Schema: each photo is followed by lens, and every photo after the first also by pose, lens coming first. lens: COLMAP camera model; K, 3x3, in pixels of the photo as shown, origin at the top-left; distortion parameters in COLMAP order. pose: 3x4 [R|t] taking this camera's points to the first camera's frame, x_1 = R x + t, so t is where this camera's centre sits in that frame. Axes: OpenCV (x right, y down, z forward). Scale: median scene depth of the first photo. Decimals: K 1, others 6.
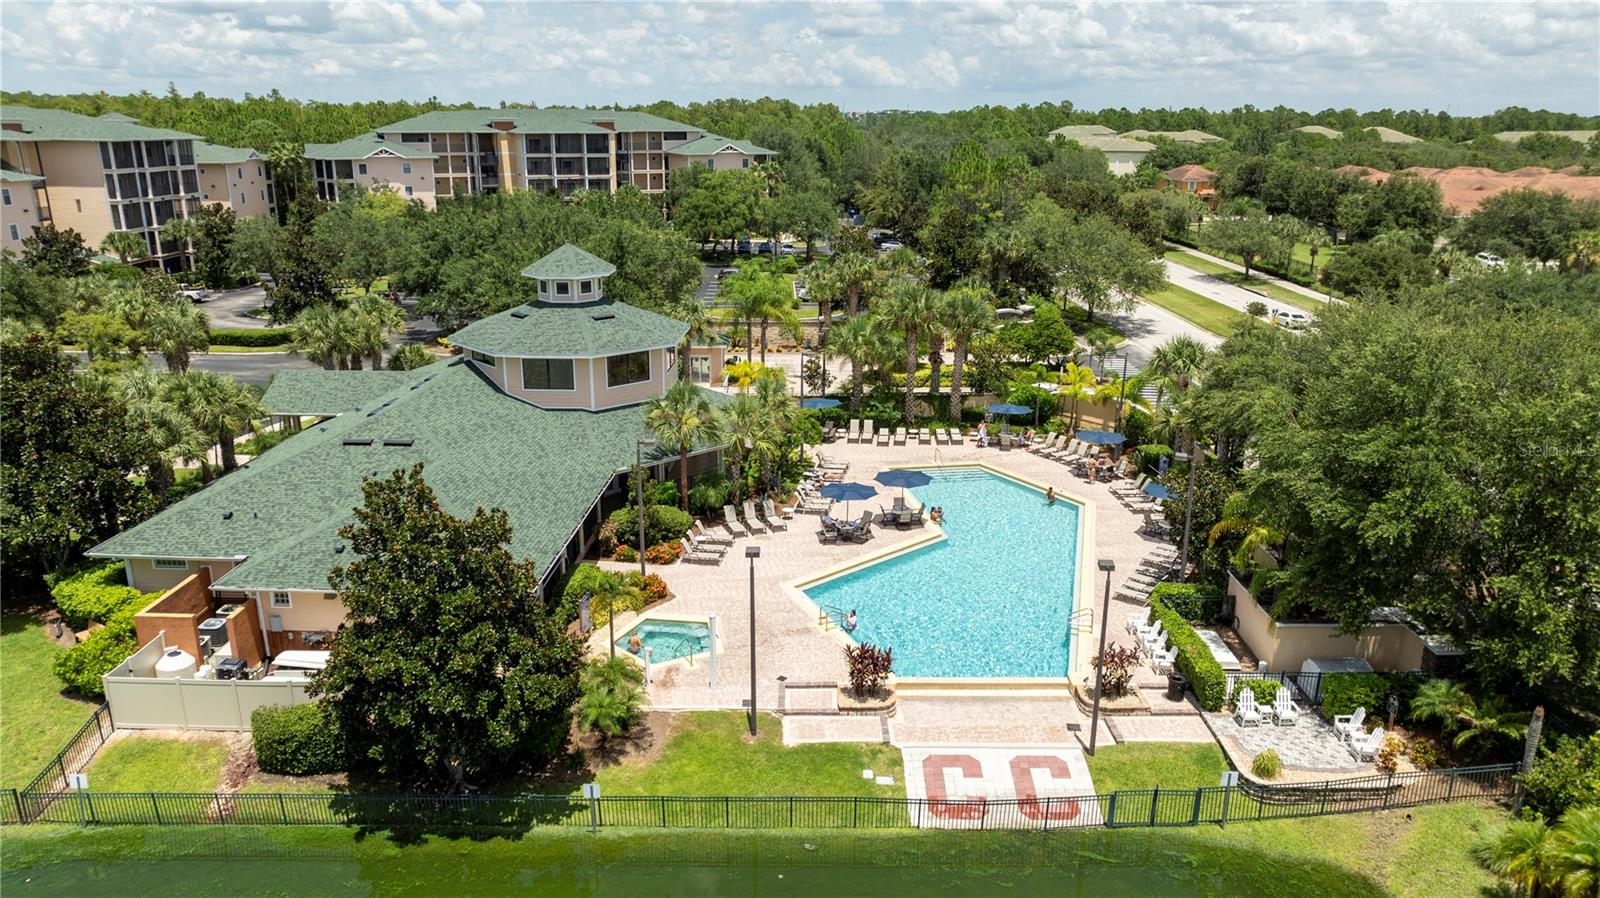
lens RADIAL K [[1123.0, 0, 800.0], [0, 1123.0, 449.0], [0, 0, 1]] dist [-0.037758, 0.040549]
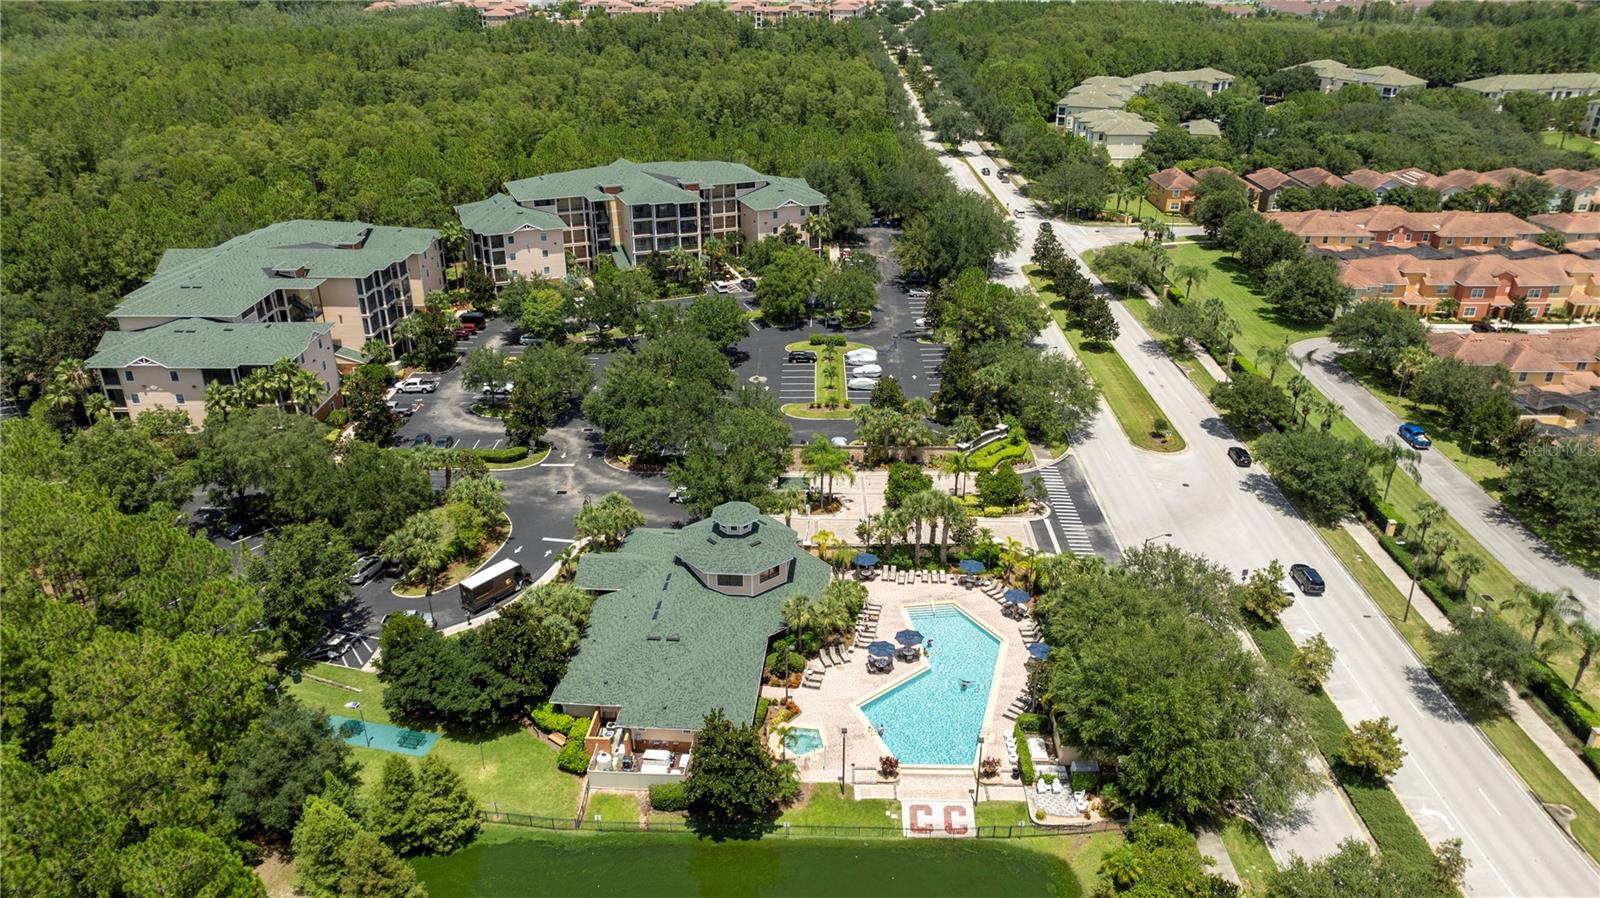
lens RADIAL K [[1096.6, 0, 800.0], [0, 1096.6, 449.0], [0, 0, 1]] dist [-0.022224, 0.034610]
pose [[0.999486, 0.004502, -0.031746, -0.050197], [-0.000245, 0.991140, 0.132824, -0.667091], [0.032063, -0.132748, 0.990631, -1.063300]]
